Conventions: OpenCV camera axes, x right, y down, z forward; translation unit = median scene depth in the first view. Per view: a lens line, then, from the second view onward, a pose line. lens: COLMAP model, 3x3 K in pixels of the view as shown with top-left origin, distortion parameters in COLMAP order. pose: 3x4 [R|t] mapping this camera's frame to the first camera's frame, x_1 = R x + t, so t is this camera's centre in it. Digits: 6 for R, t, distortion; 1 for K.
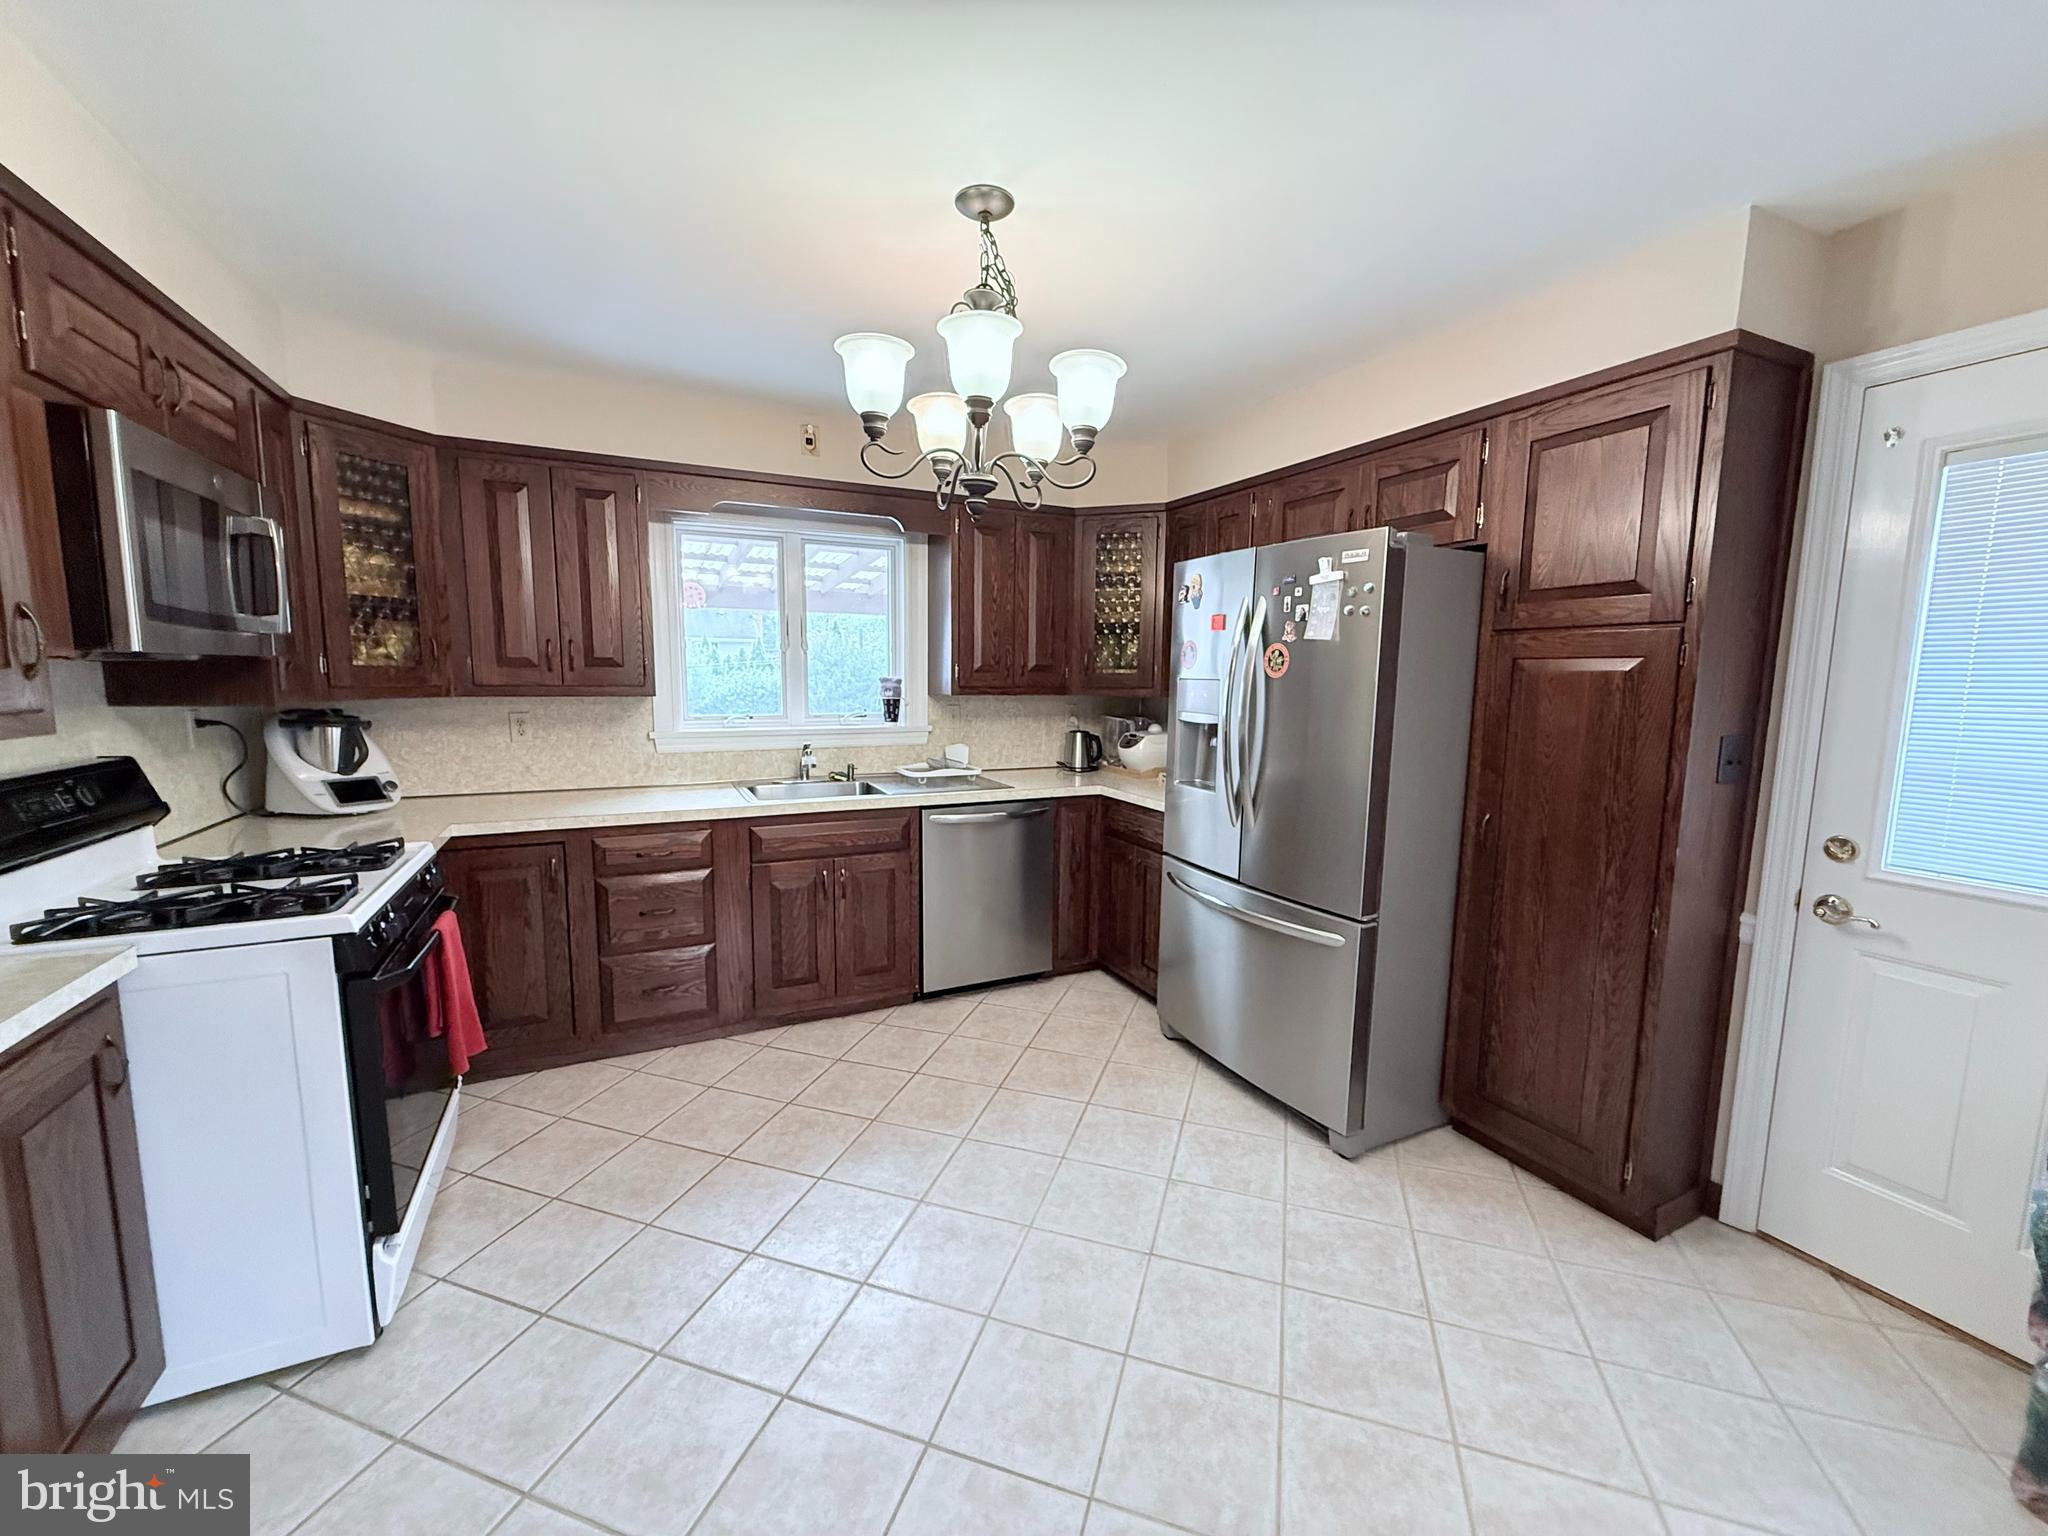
lens RADIAL K [[816.3, 0, 1019.4], [0, 816.3, 770.7], [0, 0, 1]] dist [0.002410, -0.000839]
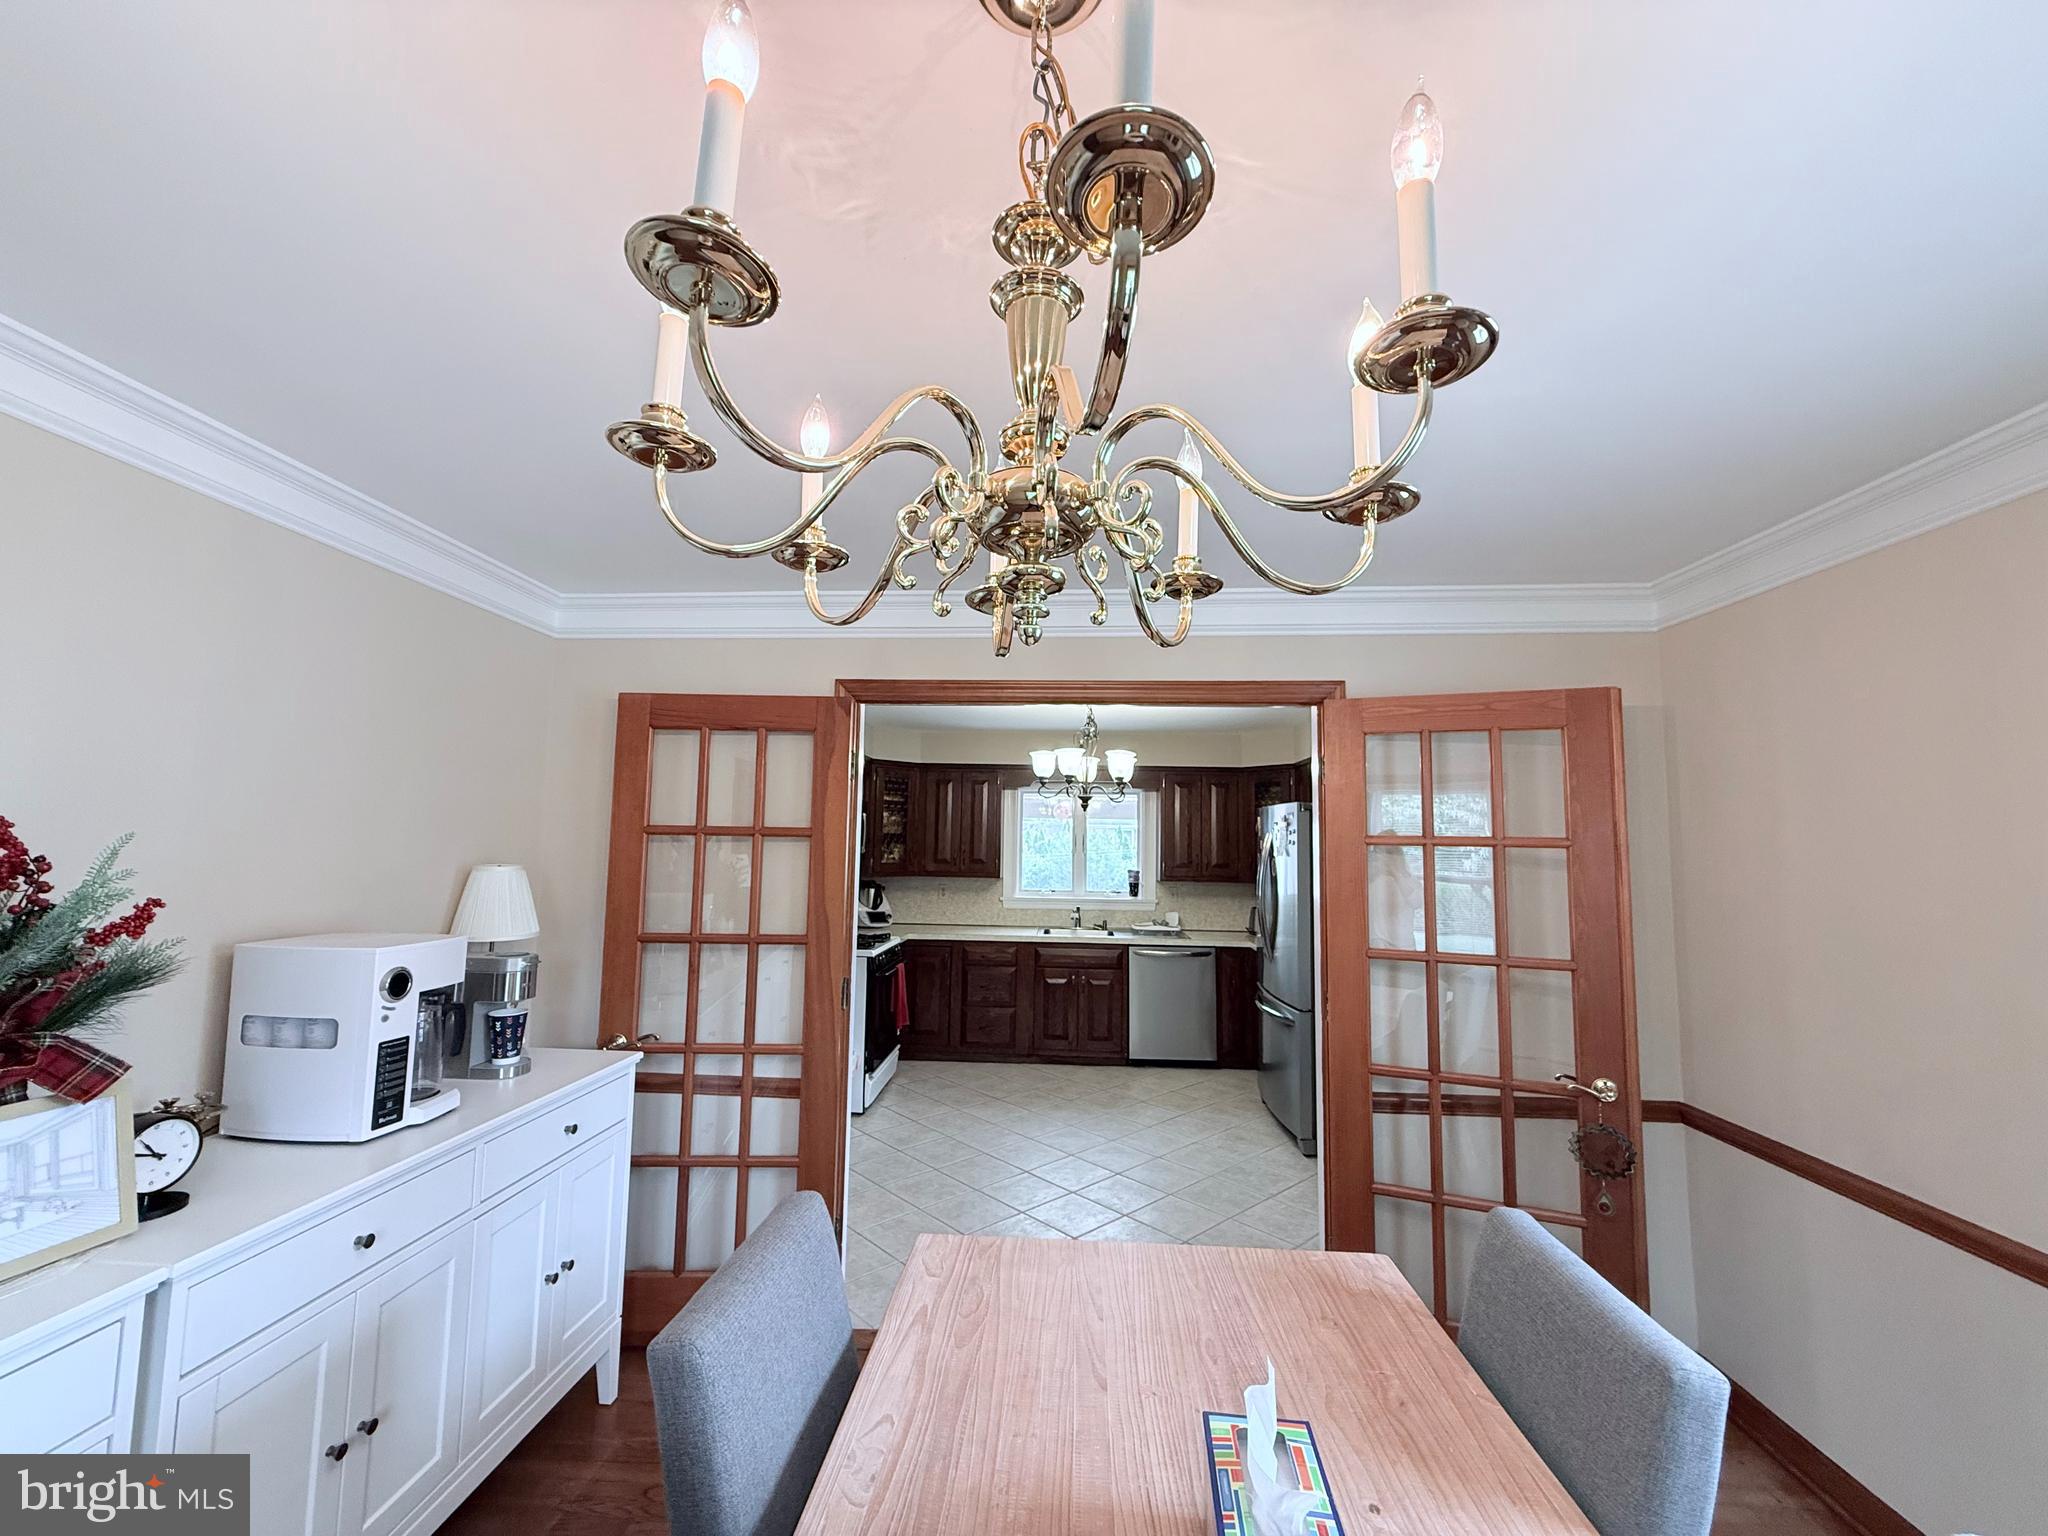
lens RADIAL K [[816.3, 0, 1023.7], [0, 816.3, 774.8], [0, 0, 1]] dist [0.002410, -0.000839]
pose [[0.874248, -0.039233, -0.483892, 0.649253], [-0.065488, 0.978089, -0.197618, 0.057421], [0.481043, 0.204456, 0.852523, -0.807384]]
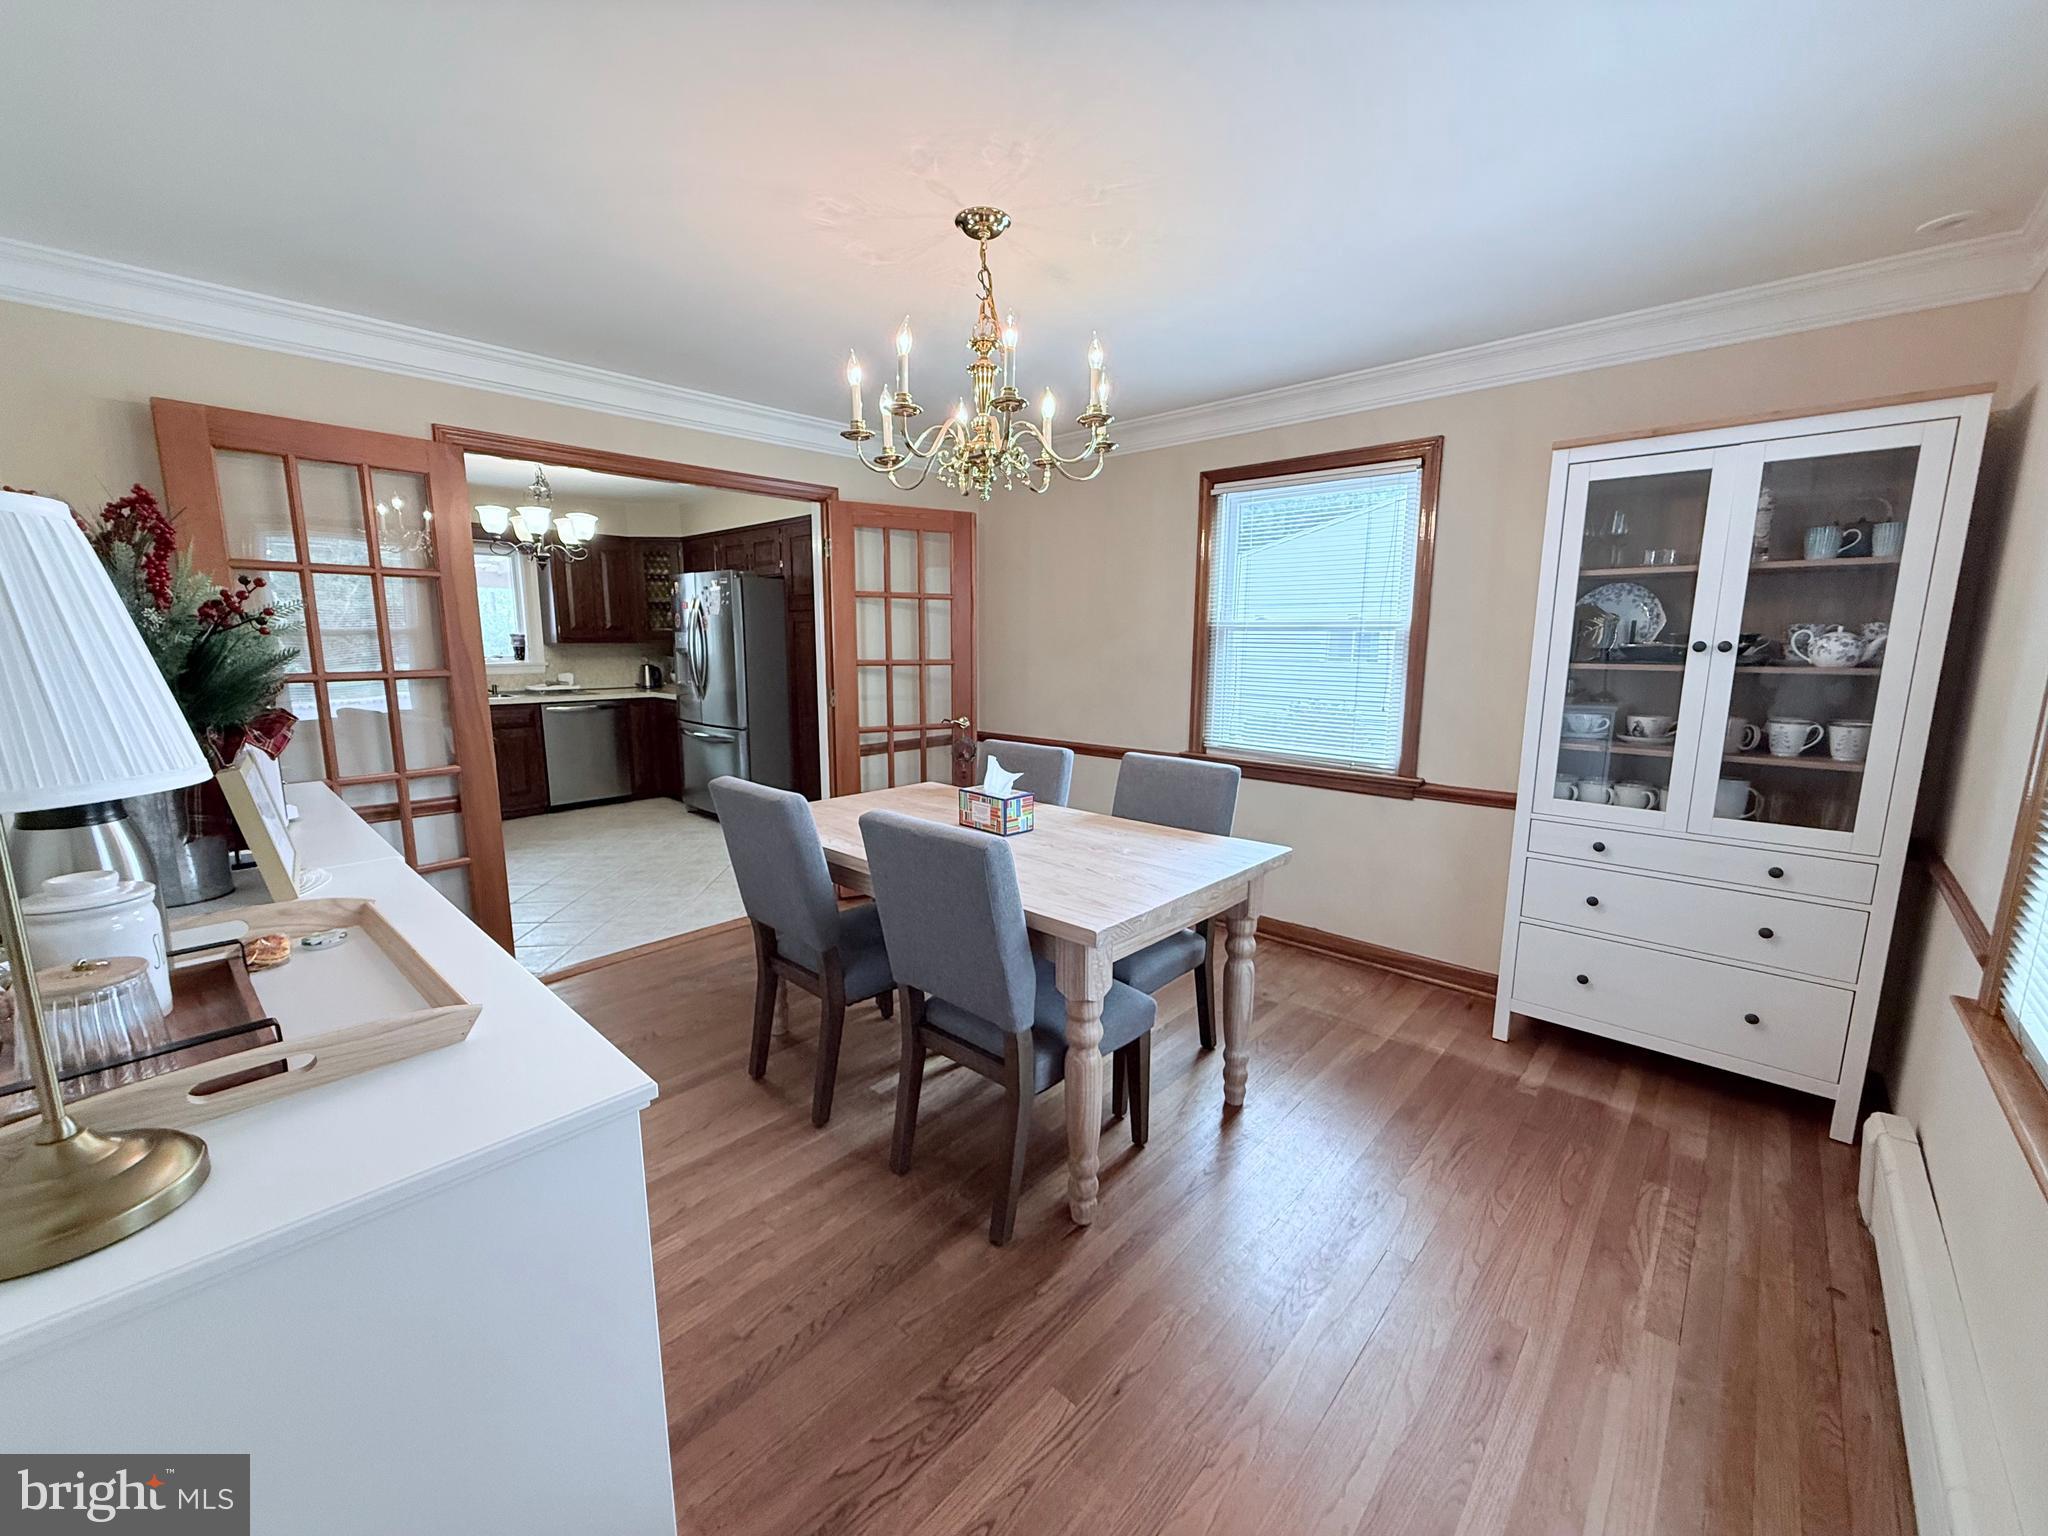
lens RADIAL K [[816.3, 0, 1019.9], [0, 816.3, 781.1], [0, 0, 1]] dist [0.002410, -0.000839]
pose [[0.930569, -0.072686, 0.358828, 0.253917], [0.051408, 0.996326, 0.068500, 0.177772], [-0.362489, -0.045298, 0.930887, -1.343461]]
